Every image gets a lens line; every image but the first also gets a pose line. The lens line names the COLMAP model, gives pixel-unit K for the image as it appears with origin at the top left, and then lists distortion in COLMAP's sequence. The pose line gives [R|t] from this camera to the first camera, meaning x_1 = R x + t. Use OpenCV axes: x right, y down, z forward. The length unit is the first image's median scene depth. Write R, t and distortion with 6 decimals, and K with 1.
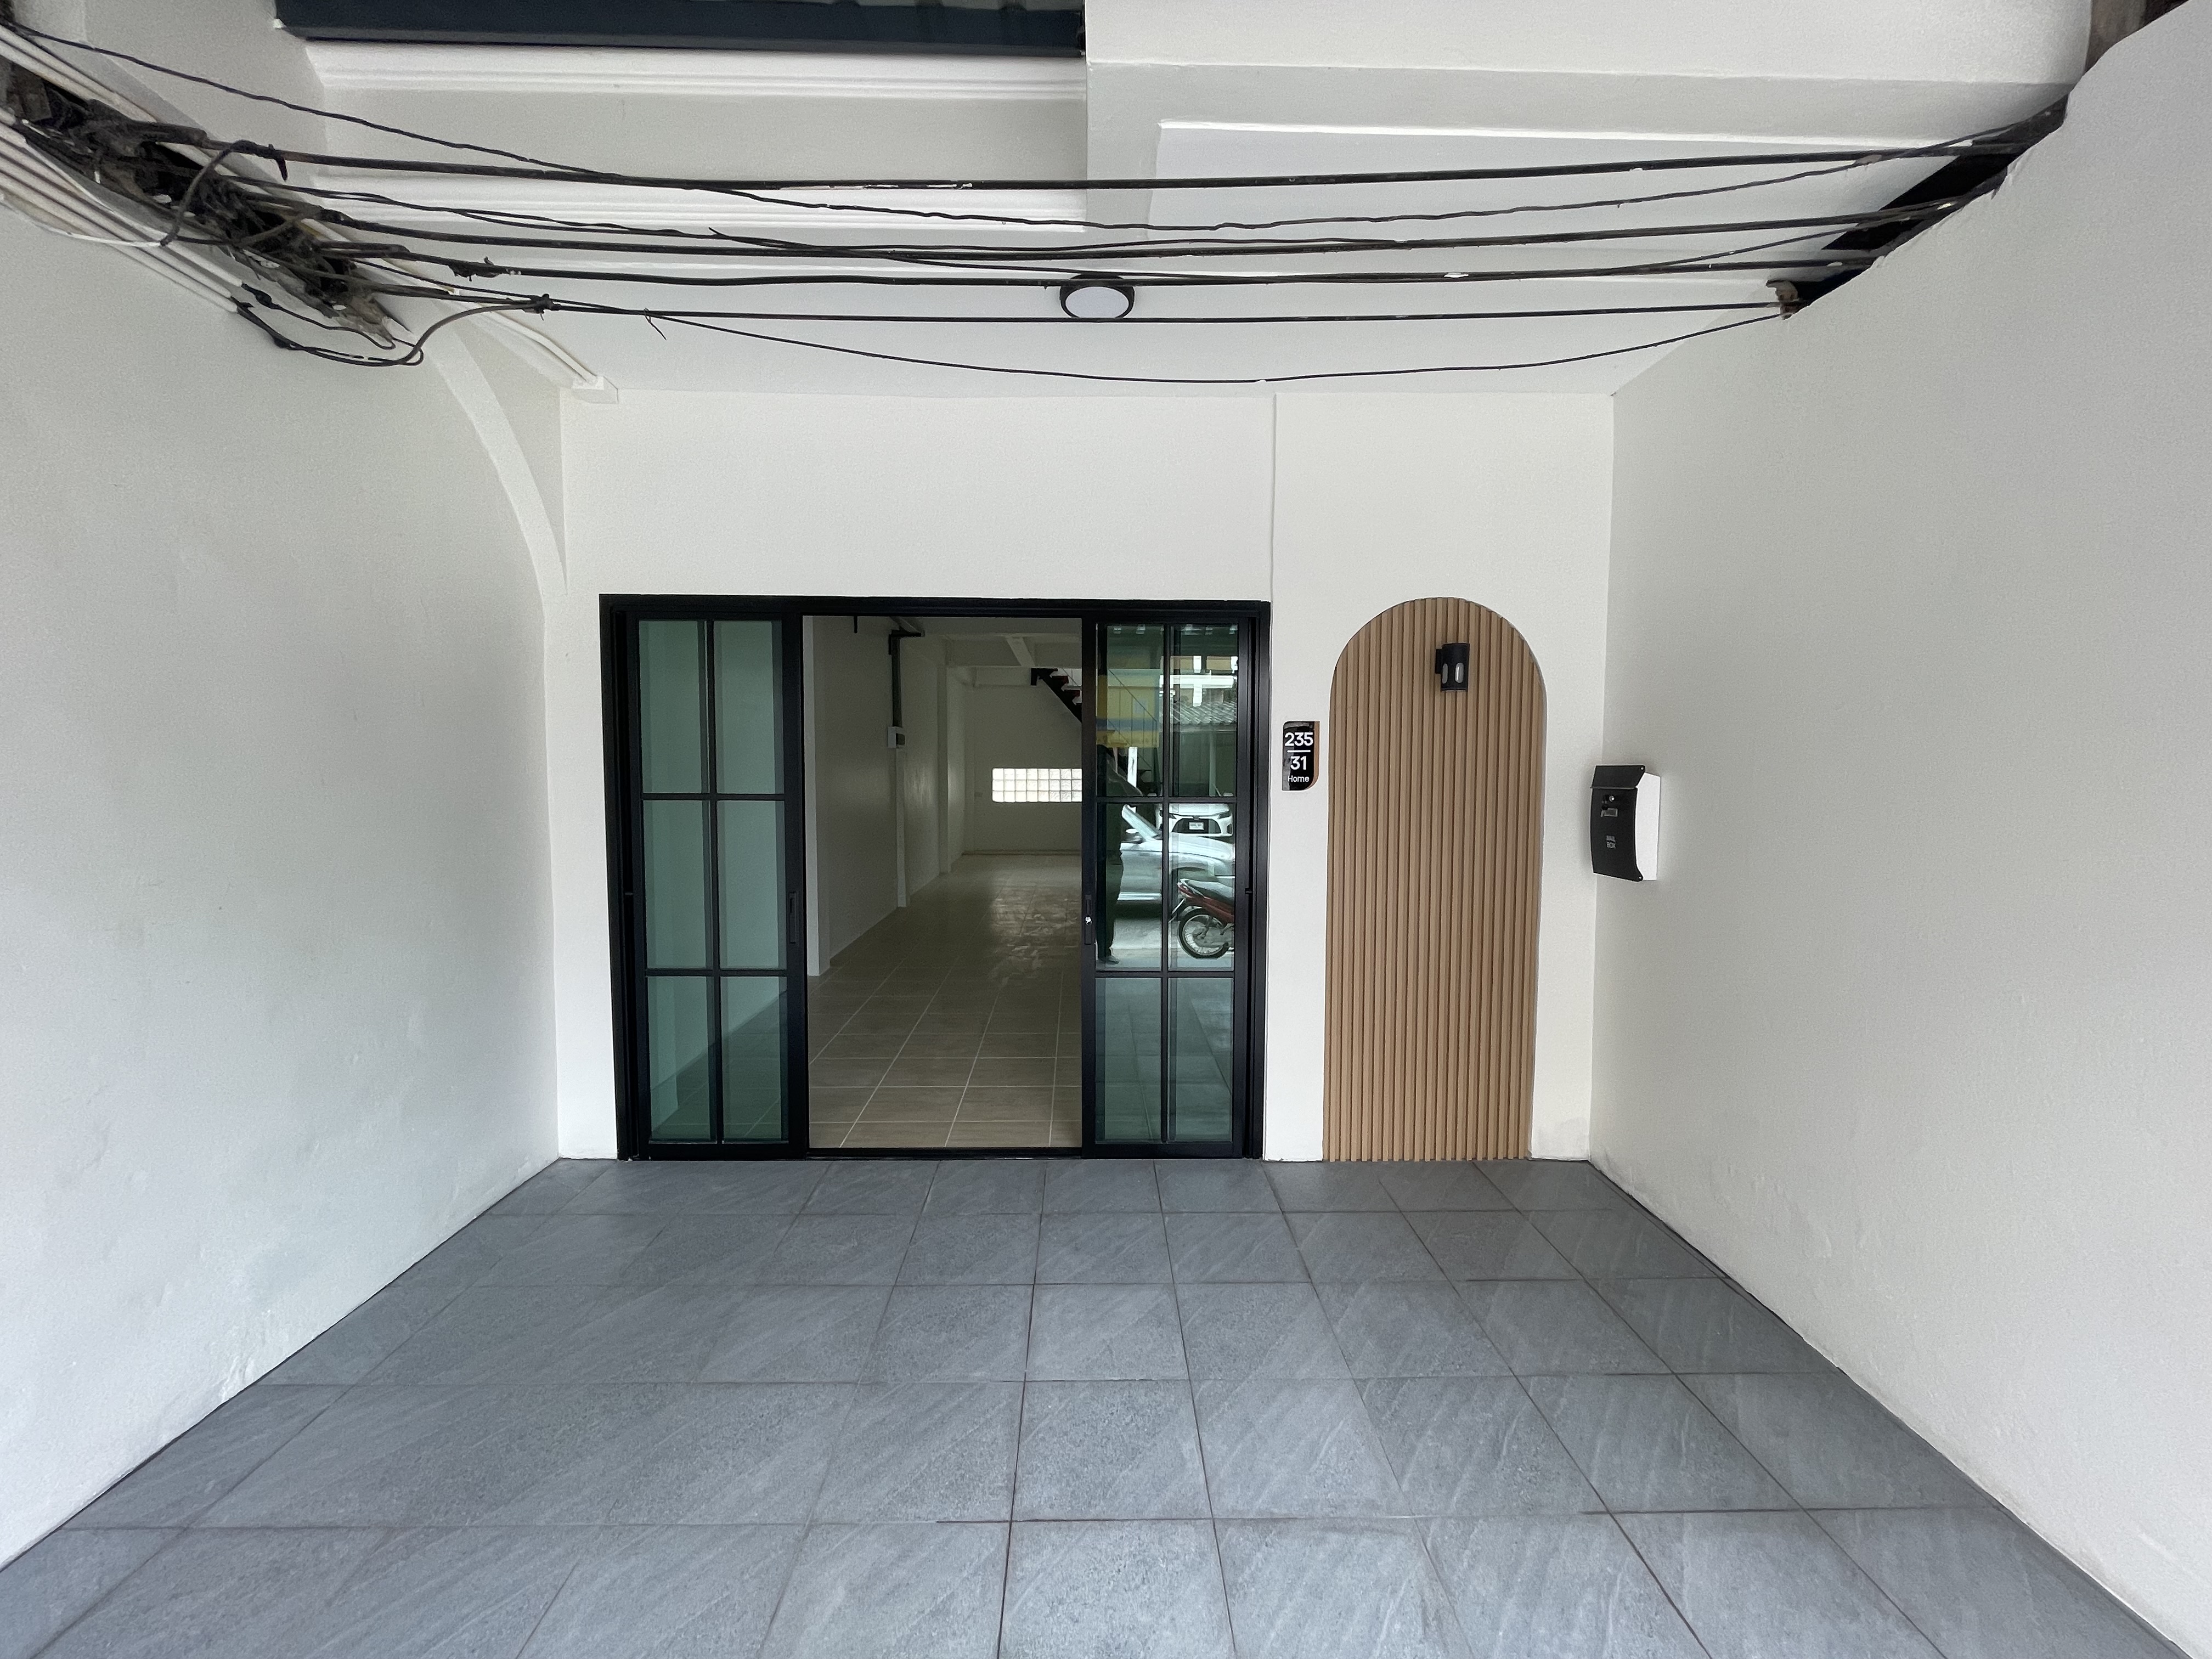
lens RADIAL K [[889.5, 0, 1100.0], [0, 889.5, 821.3], [0, 0, 1]] dist [0.000146, -0.001218]
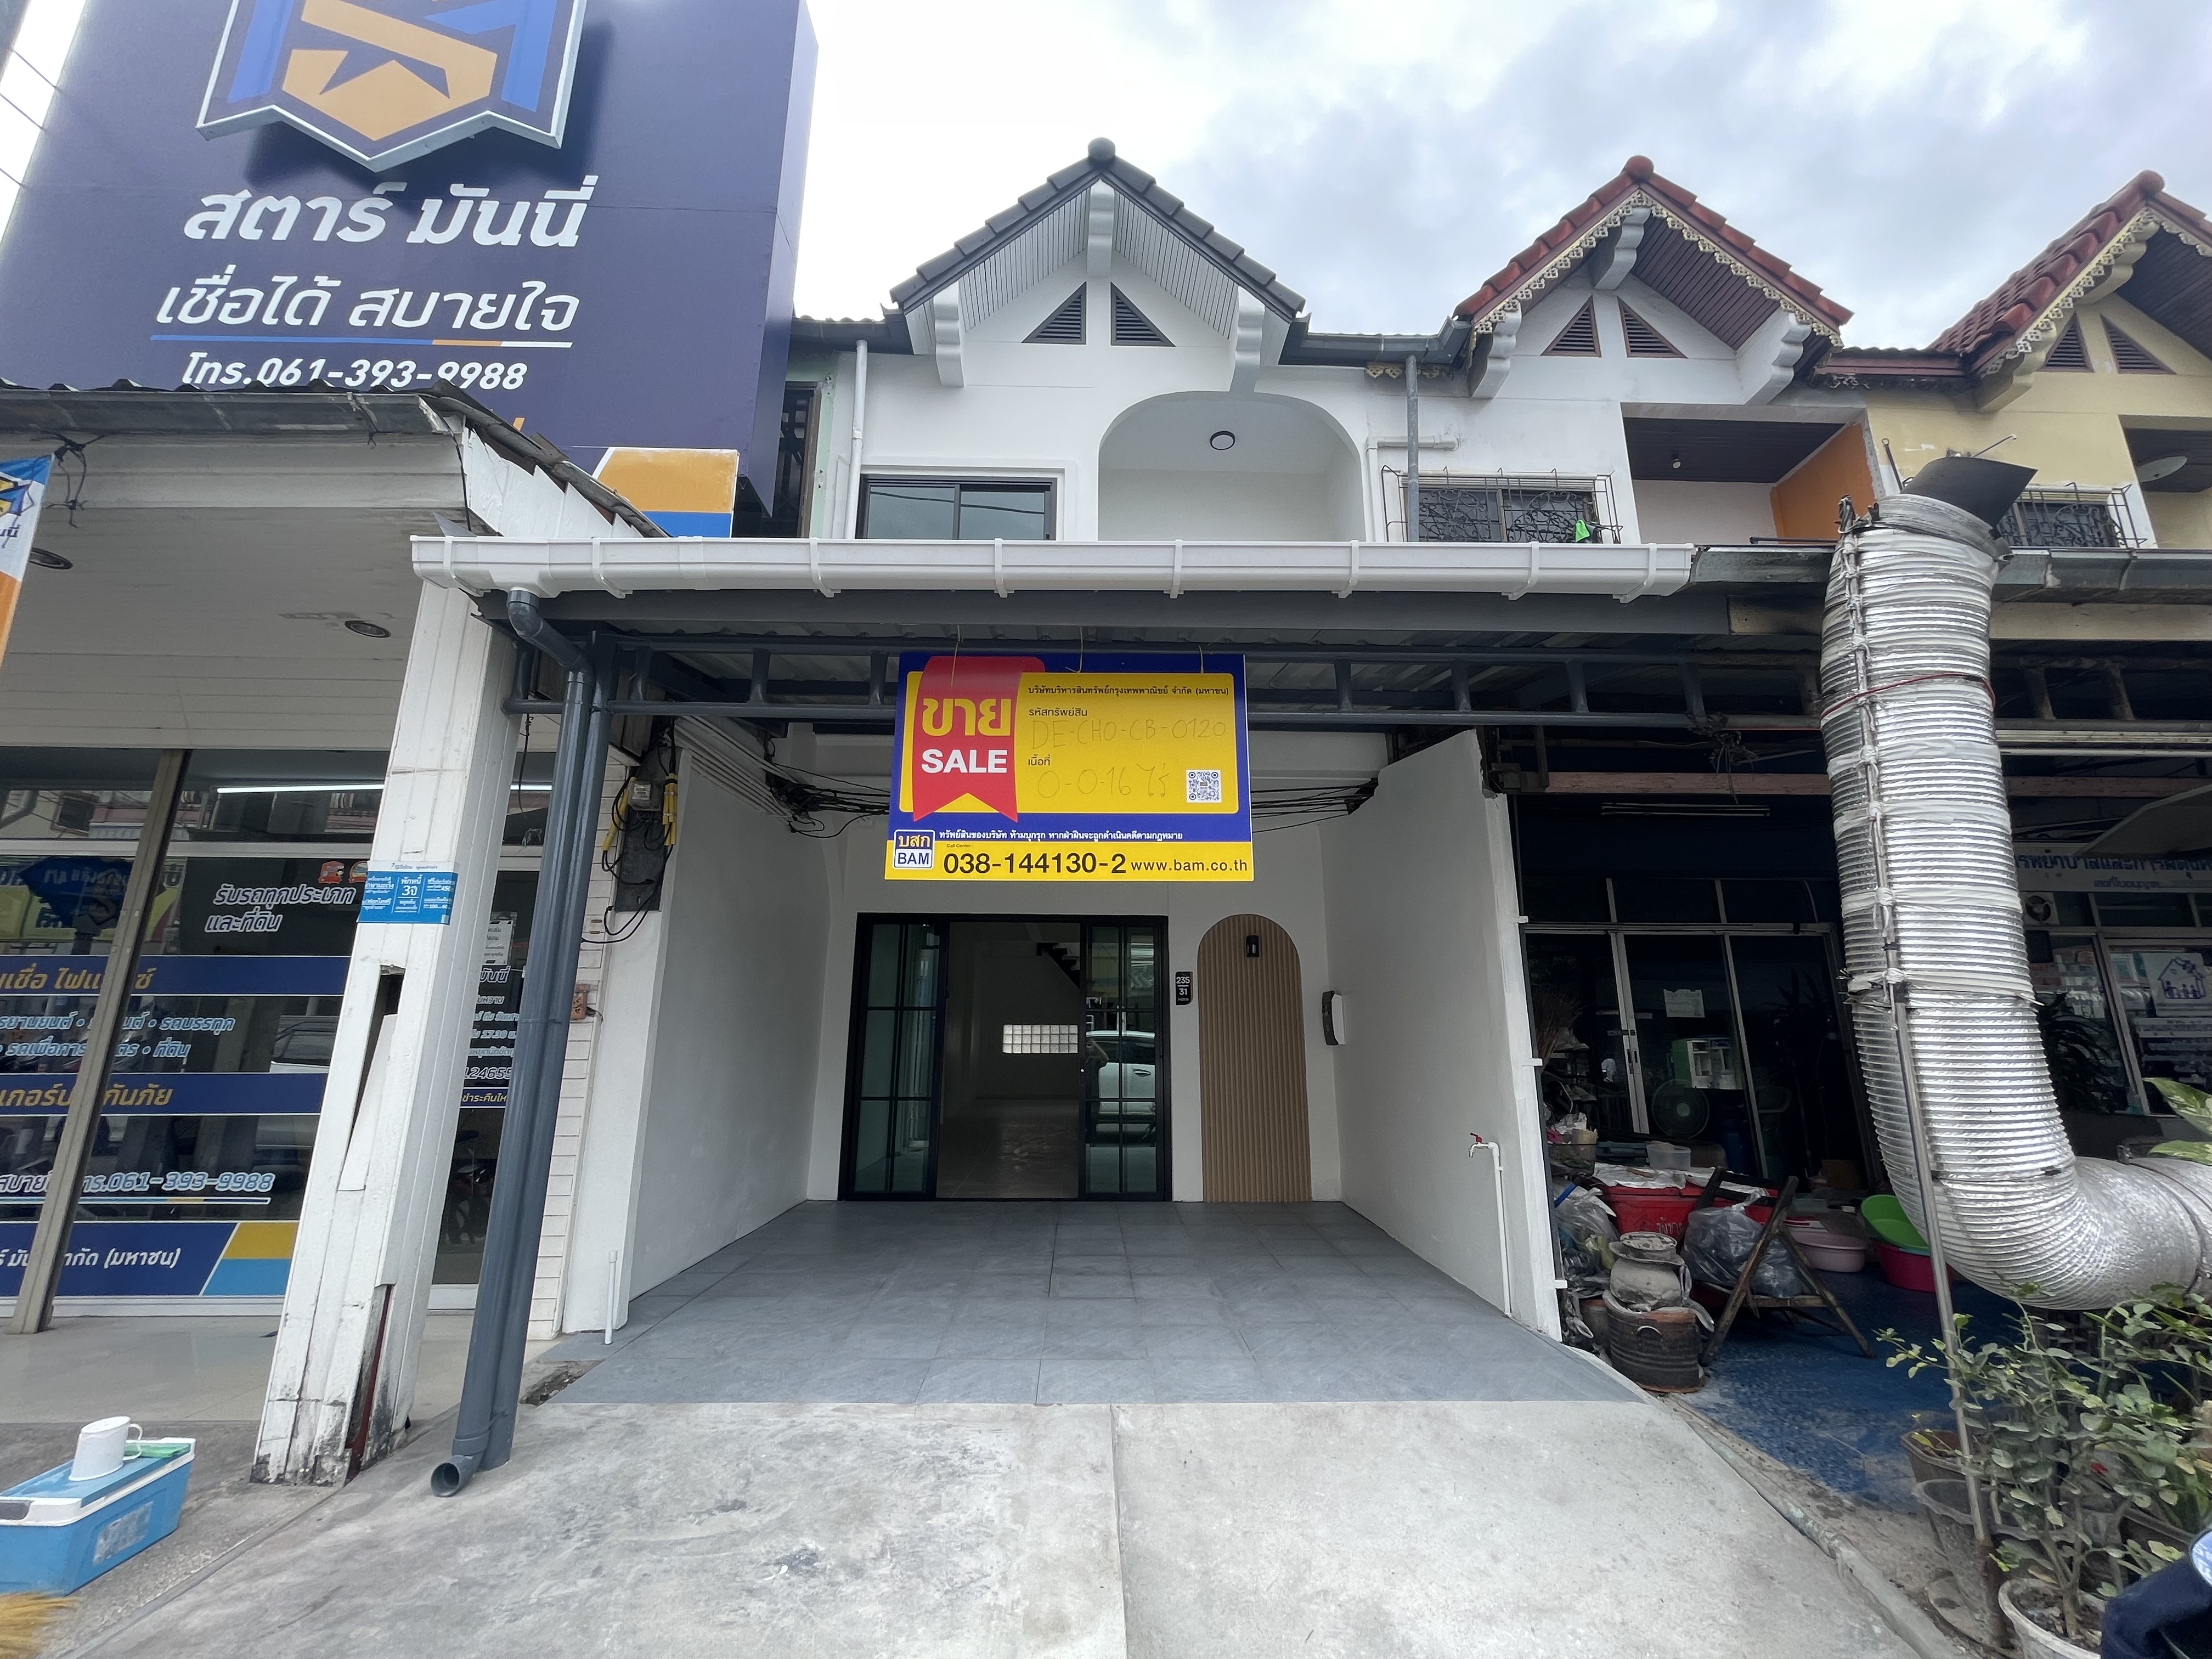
lens RADIAL K [[889.5, 0, 1103.4], [0, 889.5, 825.8], [0, 0, 1]] dist [0.000146, -0.001218]
pose [[0.999955, 0.001398, 0.009374, 0.003831], [0.001415, 0.955967, -0.293470, 0.045681], [-0.009371, 0.293470, 0.955922, -0.290599]]
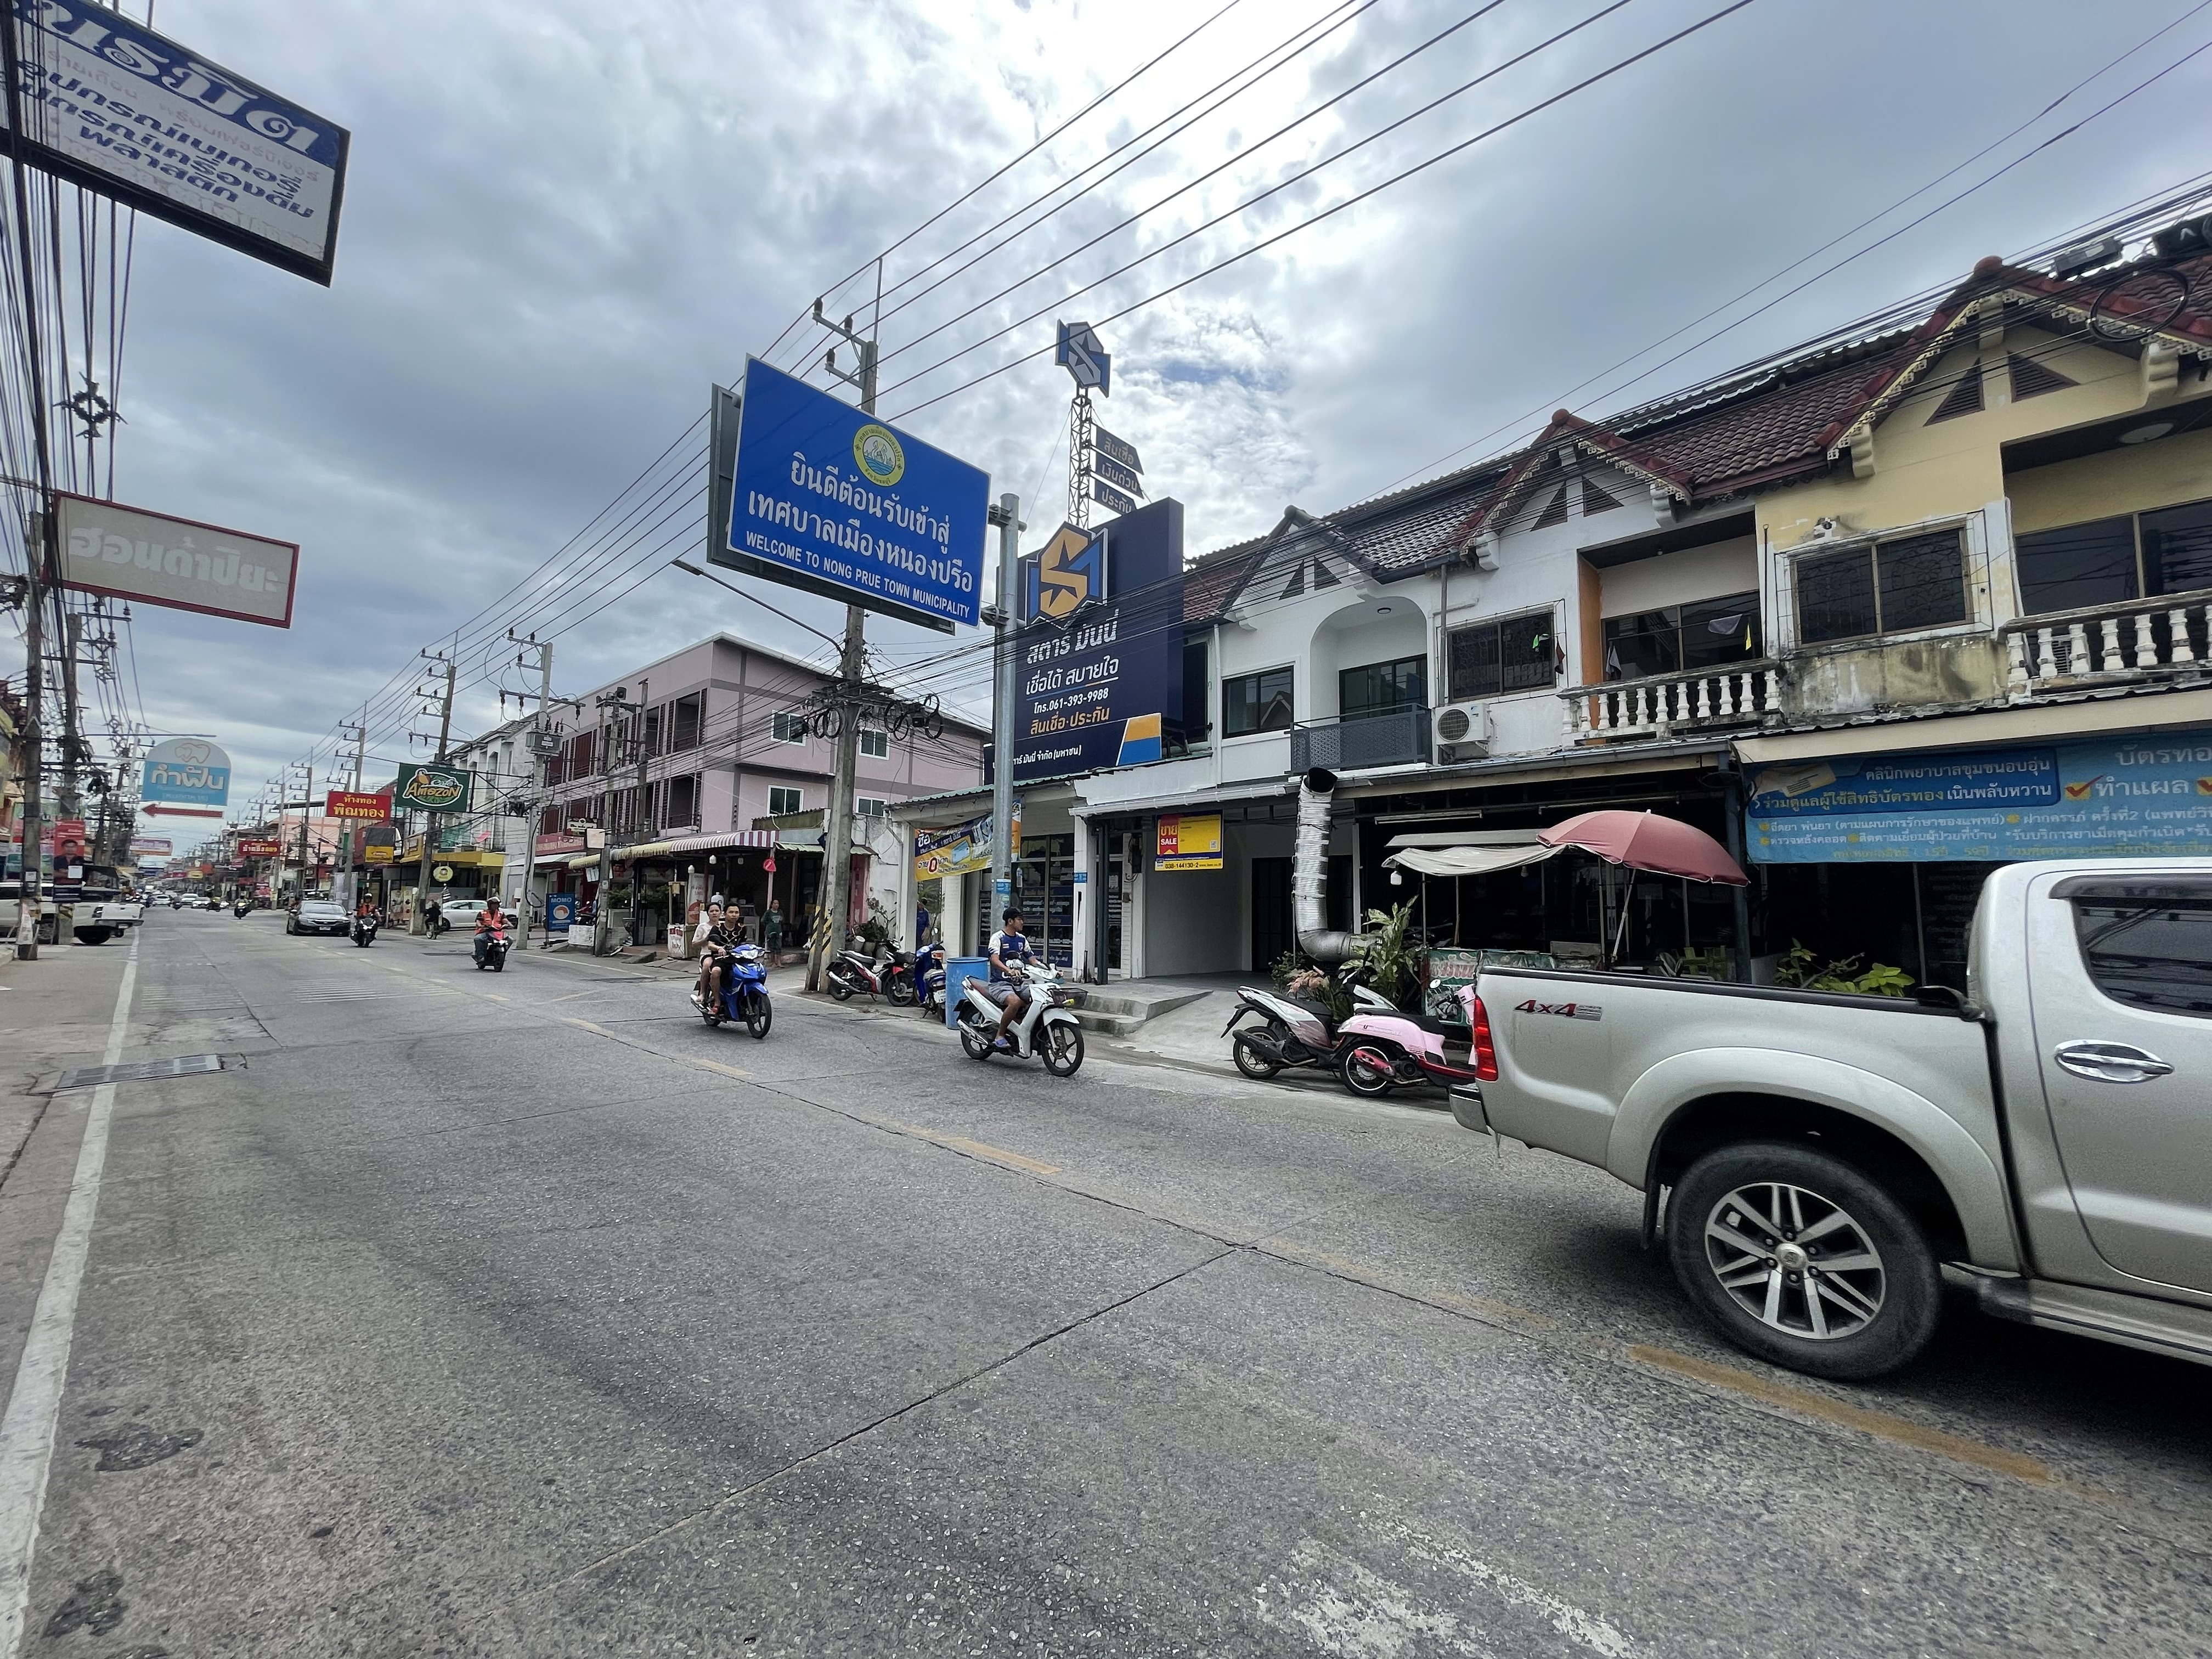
lens RADIAL K [[889.5, 0, 1107.2], [0, 889.5, 822.5], [0, 0, 1]] dist [0.000146, -0.001218]
pose [[0.710336, -0.065734, -0.700786, 0.635957], [-0.056032, 0.987189, -0.149394, 0.092739], [0.701628, 0.145387, 0.697553, -0.829614]]
